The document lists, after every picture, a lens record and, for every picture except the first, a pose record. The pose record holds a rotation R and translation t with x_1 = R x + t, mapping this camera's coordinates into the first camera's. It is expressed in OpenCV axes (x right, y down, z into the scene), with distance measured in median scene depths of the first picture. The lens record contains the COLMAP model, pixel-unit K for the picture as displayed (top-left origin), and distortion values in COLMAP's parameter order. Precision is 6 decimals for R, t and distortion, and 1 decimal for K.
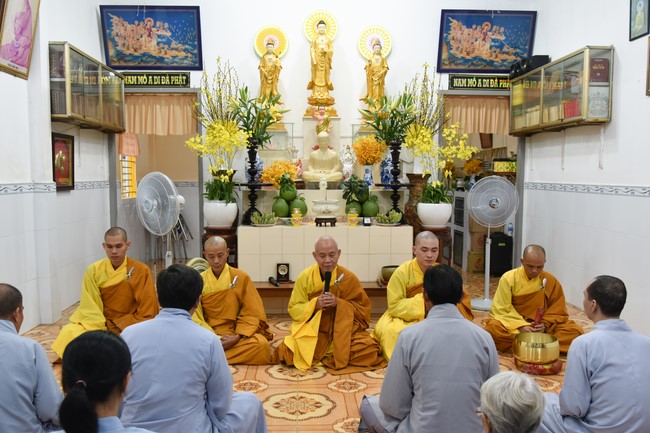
lens RADIAL K [[587.7, 0, 325.0], [0, 587.7, 216.5], [0, 0, 1]] dist [-0.015671, -0.008846]
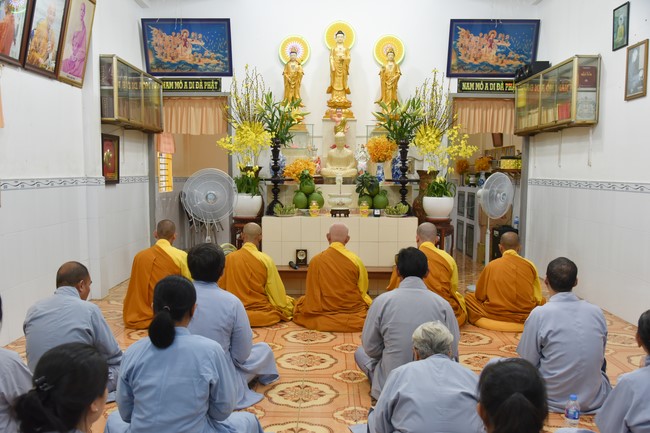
lens RADIAL K [[587.7, 0, 325.0], [0, 587.7, 216.5], [0, 0, 1]] dist [-0.015671, -0.008846]
pose [[0.998624, 0.006749, -0.052004, 0.030425], [-0.006463, 0.999963, 0.005678, 0.009454], [0.052041, -0.005334, 0.998631, -0.119369]]
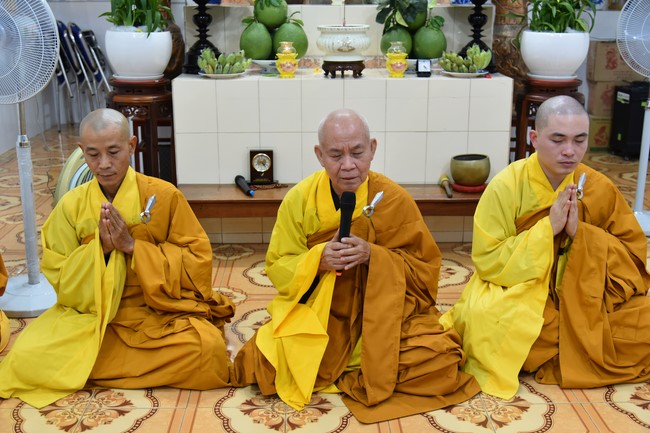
lens RADIAL K [[794.9, 0, 325.0], [0, 794.9, 216.5], [0, 0, 1]] dist [-0.016789, -0.032415]
pose [[0.999891, 0.002065, -0.014644, -0.004363], [0.001073, 0.977470, 0.211069, -0.010969], [0.014750, -0.211062, 0.977361, 0.285421]]
